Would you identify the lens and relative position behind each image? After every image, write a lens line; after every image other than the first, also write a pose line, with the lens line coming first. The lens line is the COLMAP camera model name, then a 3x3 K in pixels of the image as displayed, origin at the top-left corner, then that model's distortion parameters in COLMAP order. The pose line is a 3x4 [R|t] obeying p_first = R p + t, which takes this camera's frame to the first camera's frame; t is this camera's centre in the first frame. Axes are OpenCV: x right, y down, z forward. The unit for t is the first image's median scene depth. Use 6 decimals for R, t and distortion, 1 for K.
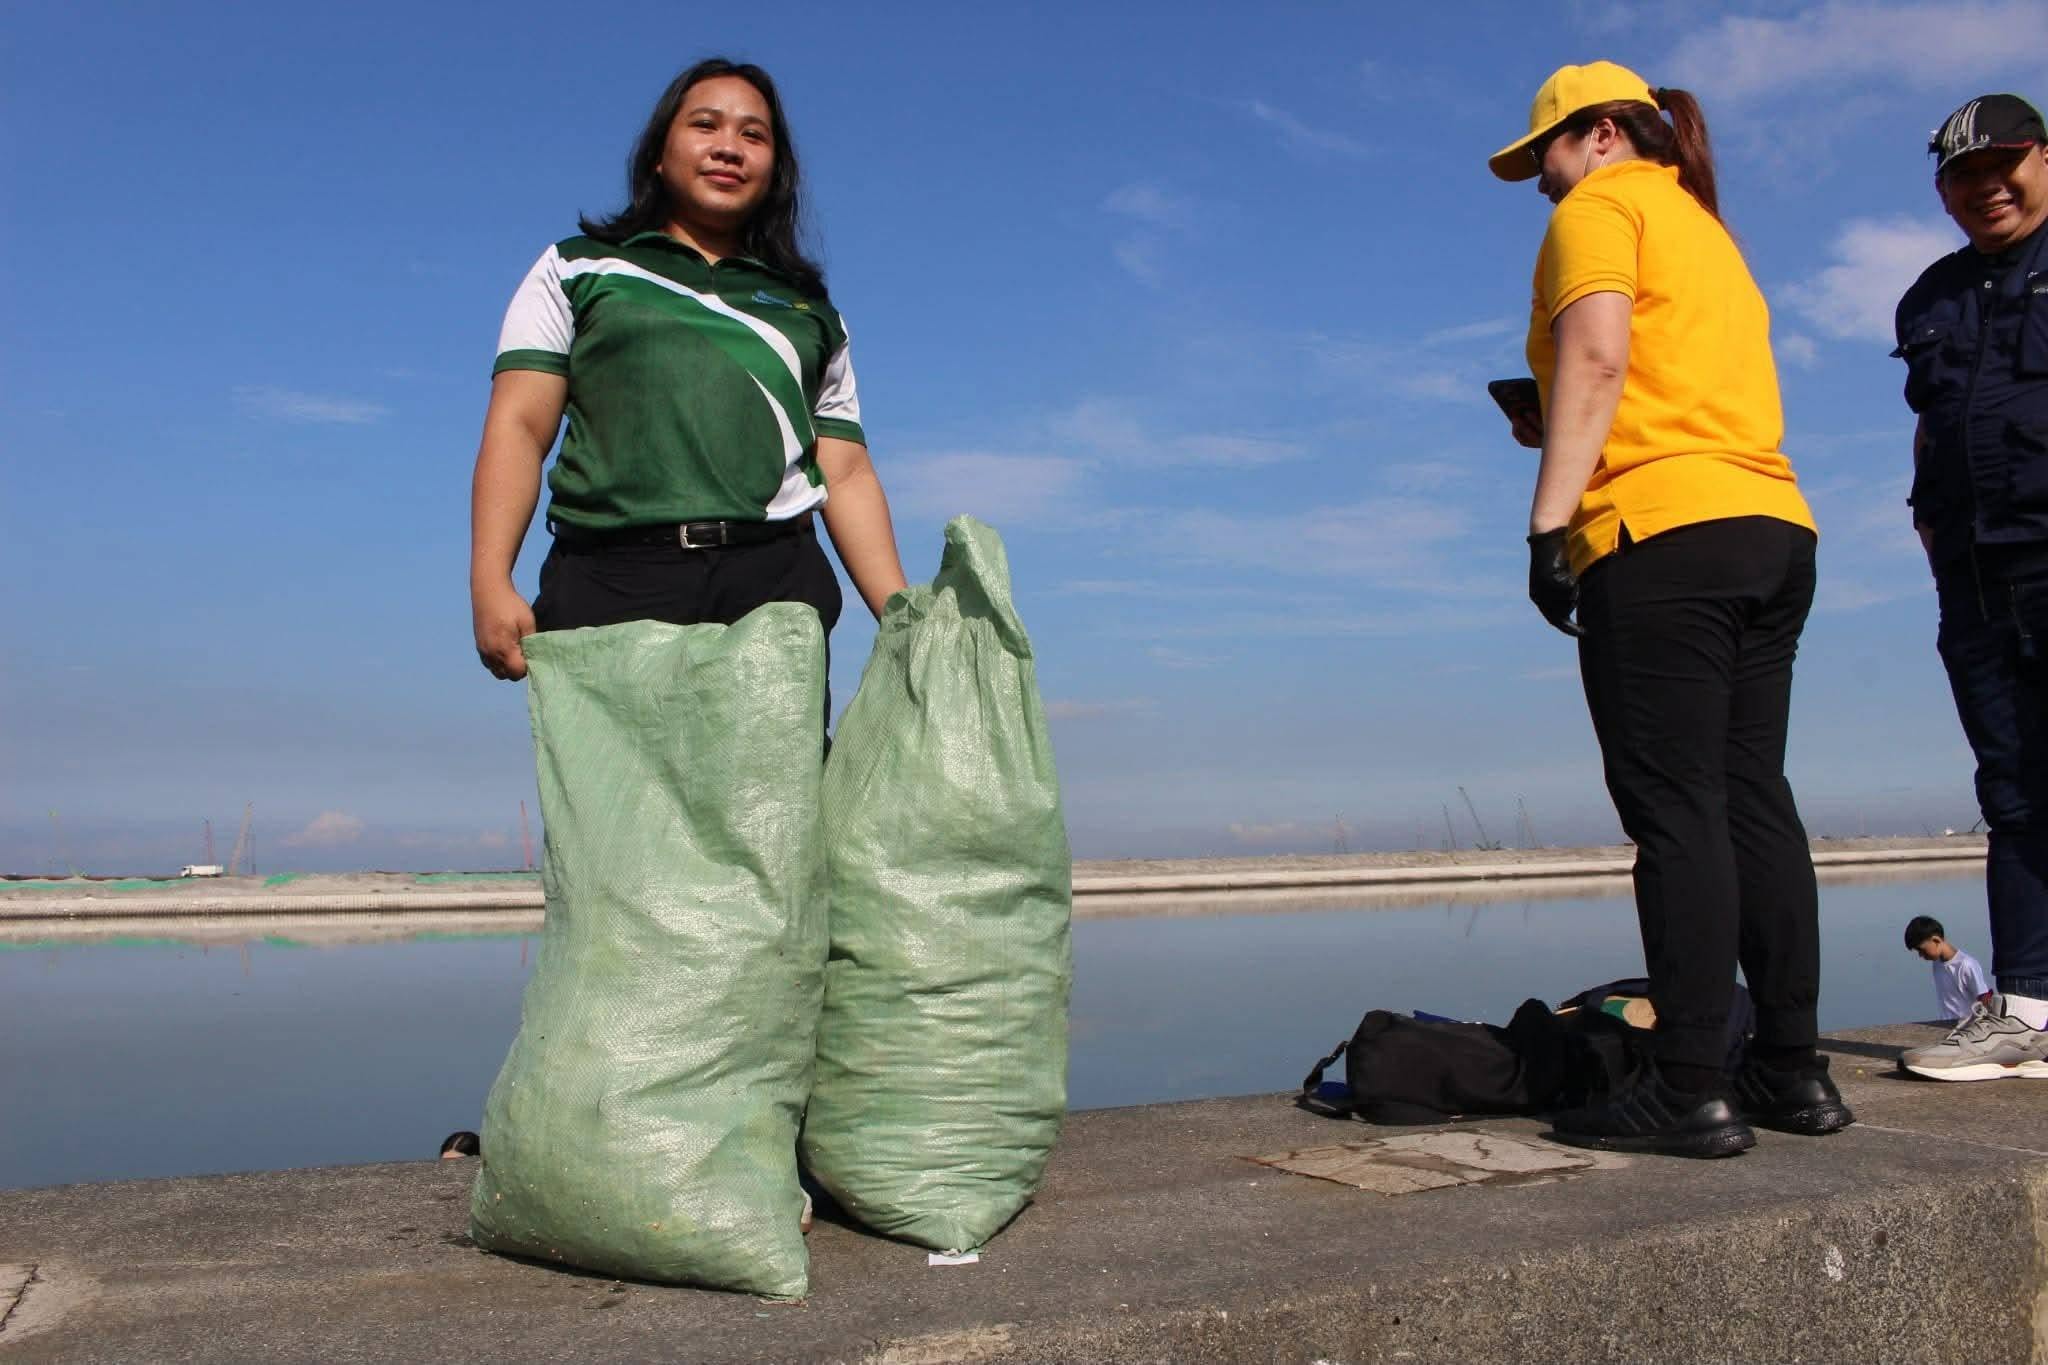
lens RADIAL K [[1717.9, 0, 1020.5], [0, 1717.9, 717.4], [0, 0, 1]] dist [-0.155721, 0.134276]
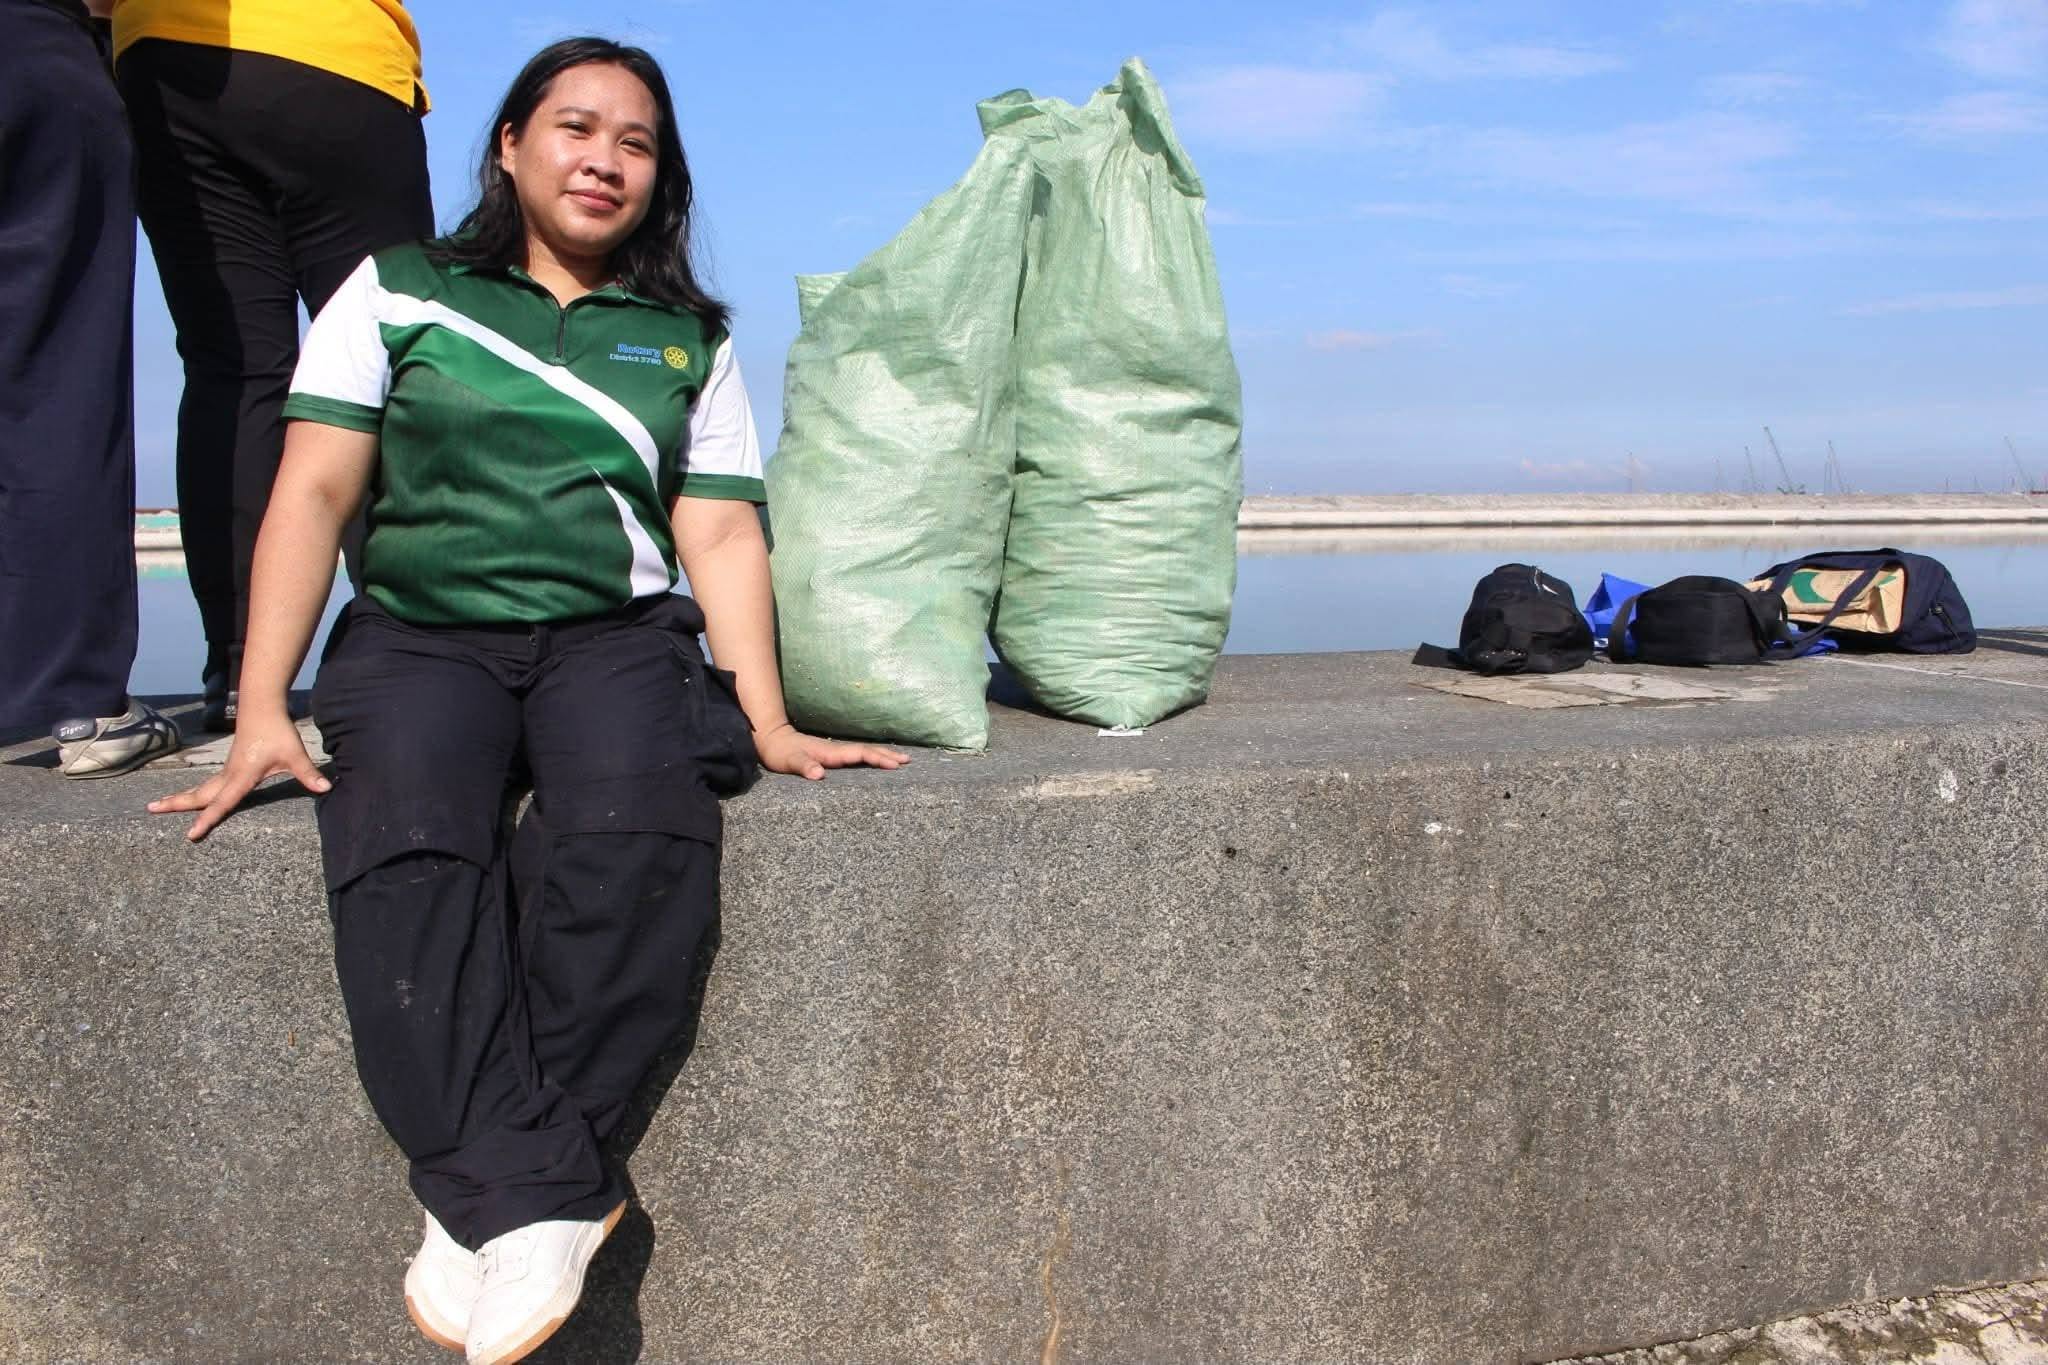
lens RADIAL K [[1717.9, 0, 1020.5], [0, 1717.9, 717.4], [0, 0, 1]] dist [-0.155721, 0.134276]
pose [[0.986761, 0.032268, -0.158938, 0.074328], [0.002212, 0.977237, 0.212138, 0.062027], [0.162165, -0.209682, 0.964228, -0.117601]]
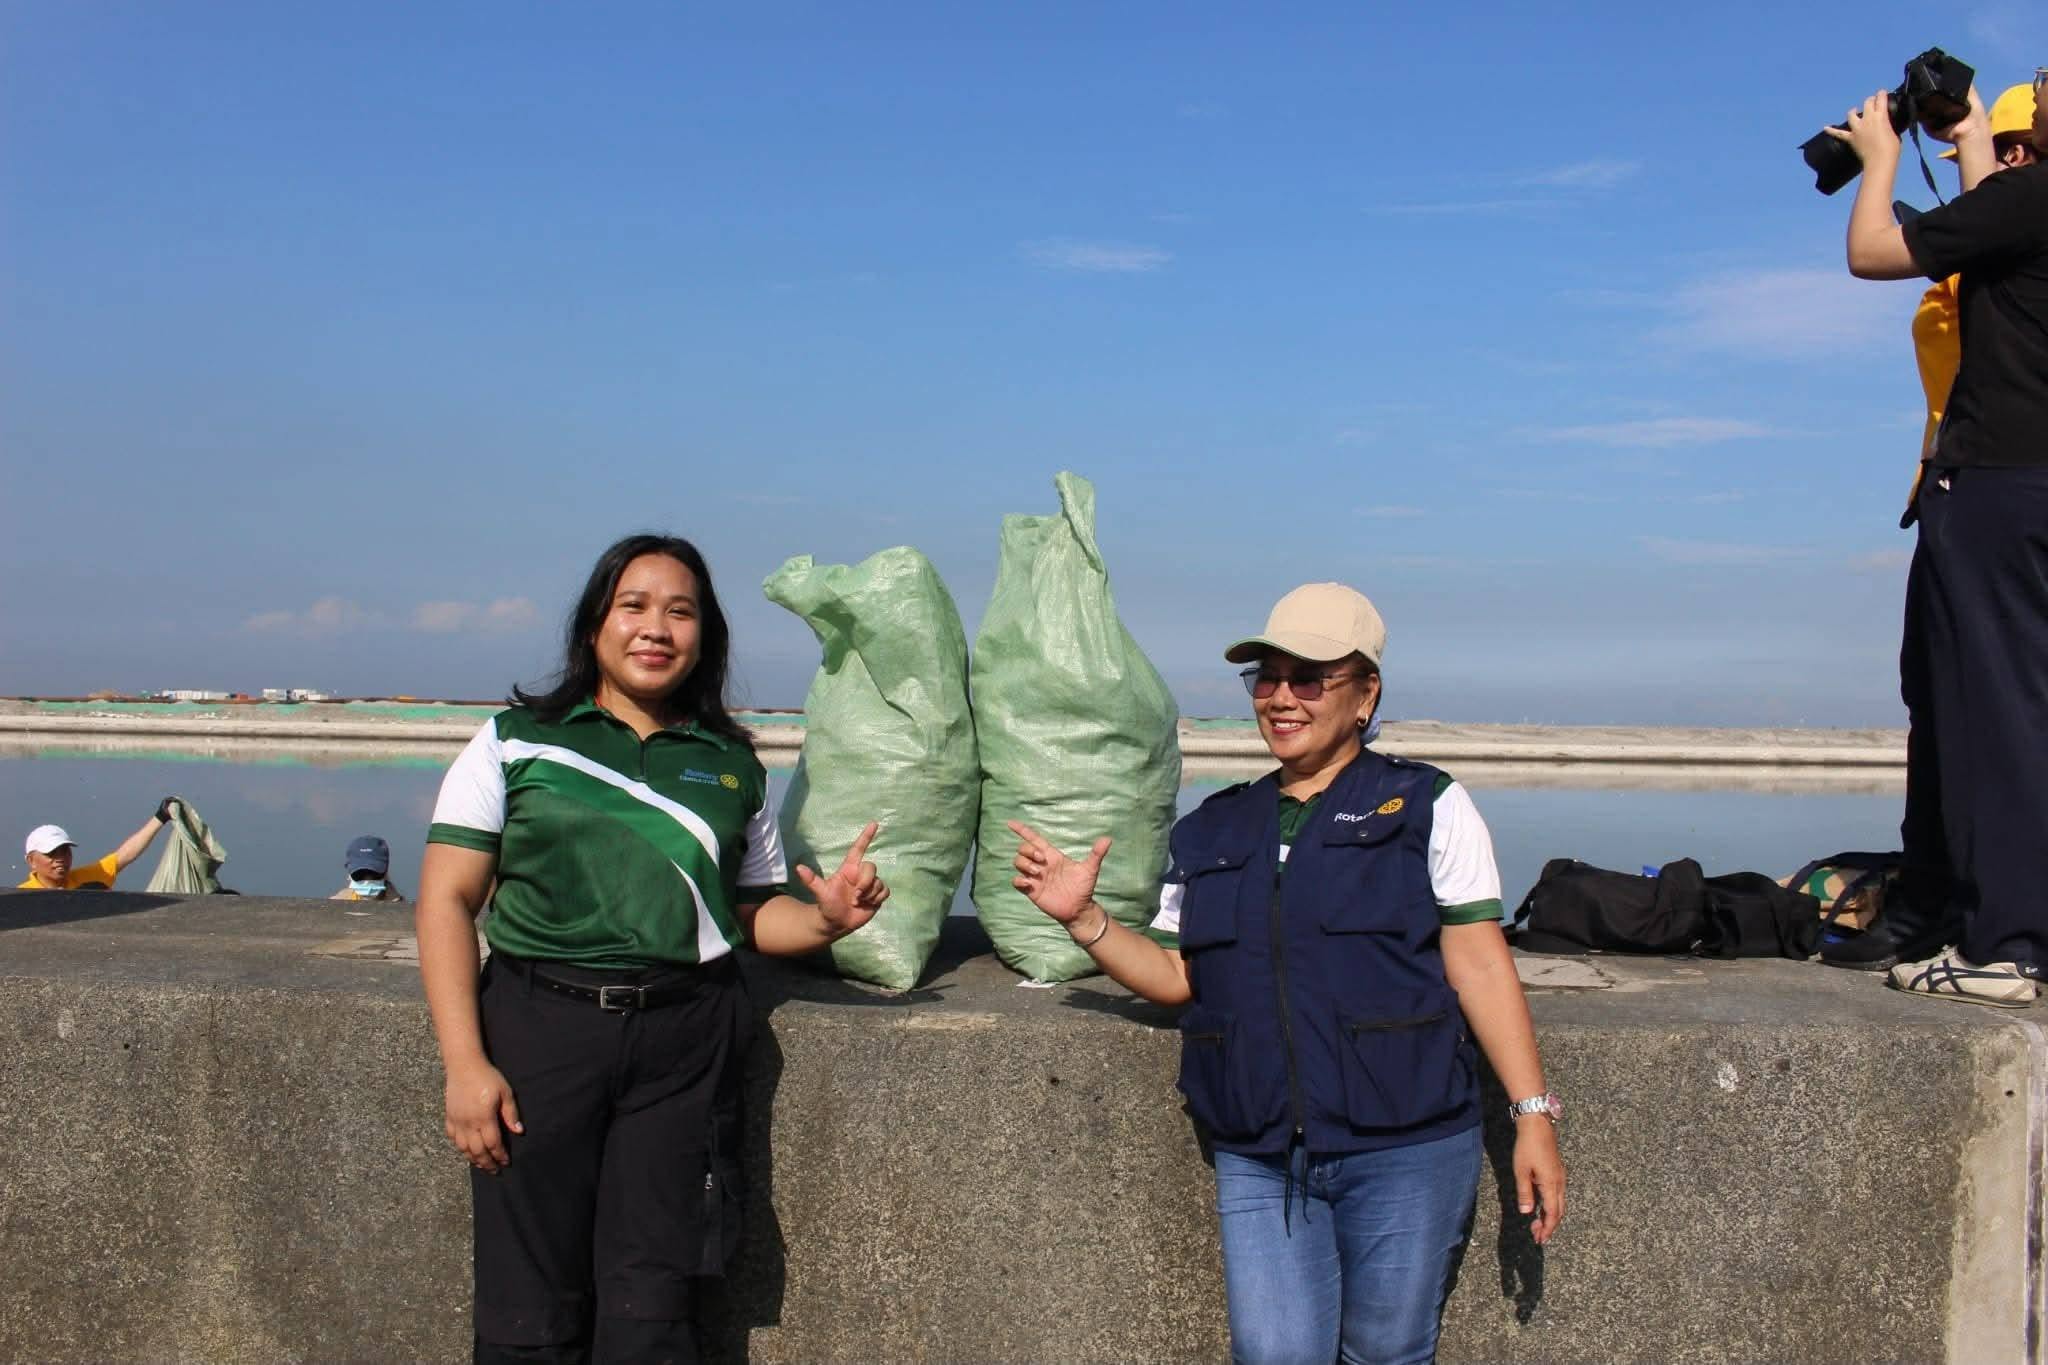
lens RADIAL K [[1717.9, 0, 1020.5], [0, 1717.9, 717.4], [0, 0, 1]] dist [-0.155721, 0.134276]
pose [[0.900427, 0.037746, -0.433366, 0.563097], [-0.001542, 0.996499, 0.083590, -0.034762], [0.435004, -0.074598, 0.897333, -0.312210]]
